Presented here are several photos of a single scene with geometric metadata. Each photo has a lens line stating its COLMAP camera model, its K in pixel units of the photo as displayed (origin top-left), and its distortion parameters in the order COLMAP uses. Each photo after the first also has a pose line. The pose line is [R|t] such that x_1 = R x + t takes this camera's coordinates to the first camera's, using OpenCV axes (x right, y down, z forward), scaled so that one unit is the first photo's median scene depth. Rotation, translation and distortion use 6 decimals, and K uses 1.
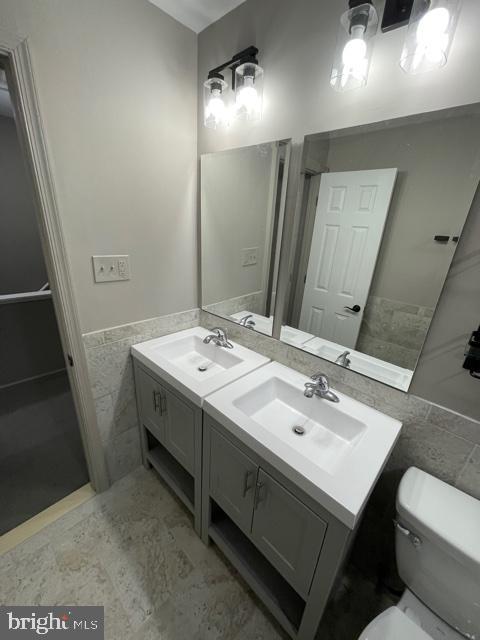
lens RADIAL K [[256.4, 0, 241.3], [0, 256.4, 319.7], [0, 0, 1]] dist [0.006346, -0.000863]
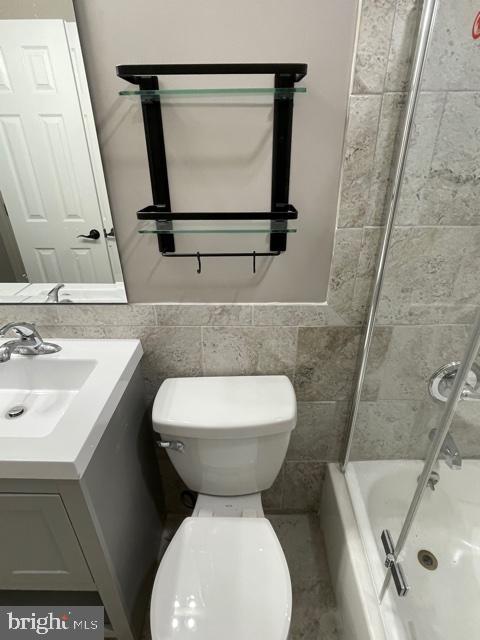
lens RADIAL K [[338.4, 0, 244.3], [0, 338.4, 321.5], [0, 0, 1]] dist [0.004144, -0.000651]
pose [[0.735665, -0.374806, 0.564196, 0.248360], [0.288216, 0.926998, 0.240013, 0.162182], [-0.612967, -0.013958, 0.789985, -0.080765]]
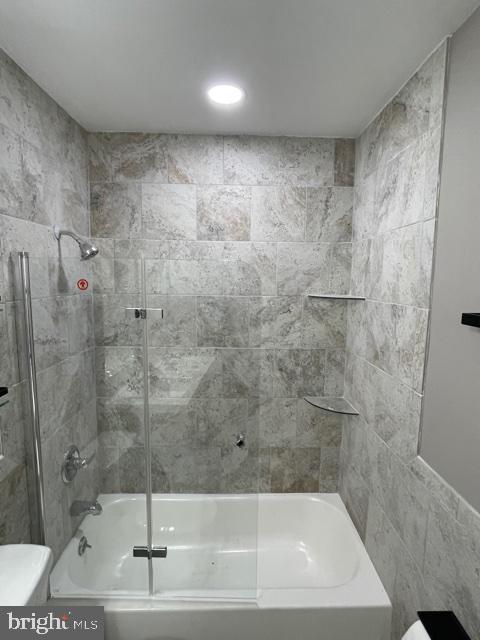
lens RADIAL K [[338.4, 0, 239.6], [0, 338.4, 318.3], [0, 0, 1]] dist [0.004144, -0.000651]
pose [[-0.688284, -0.154512, 0.708796, -0.252126], [0.211375, 0.891944, 0.399695, -0.259285], [-0.693964, 0.424925, -0.581251, 0.440337]]
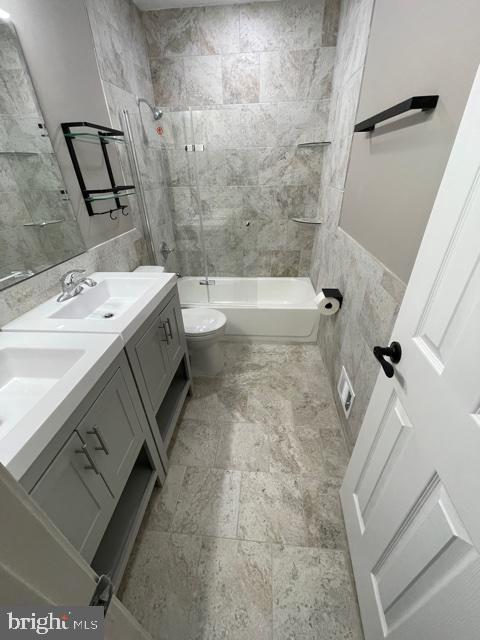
lens RADIAL K [[256.4, 0, 240.1], [0, 256.4, 316.4], [0, 0, 1]] dist [0.006346, -0.000863]
pose [[-0.612686, -0.433094, 0.661094, -0.899755], [0.273572, 0.668551, 0.691519, -0.210384], [-0.741468, 0.604541, -0.291129, 0.877905]]
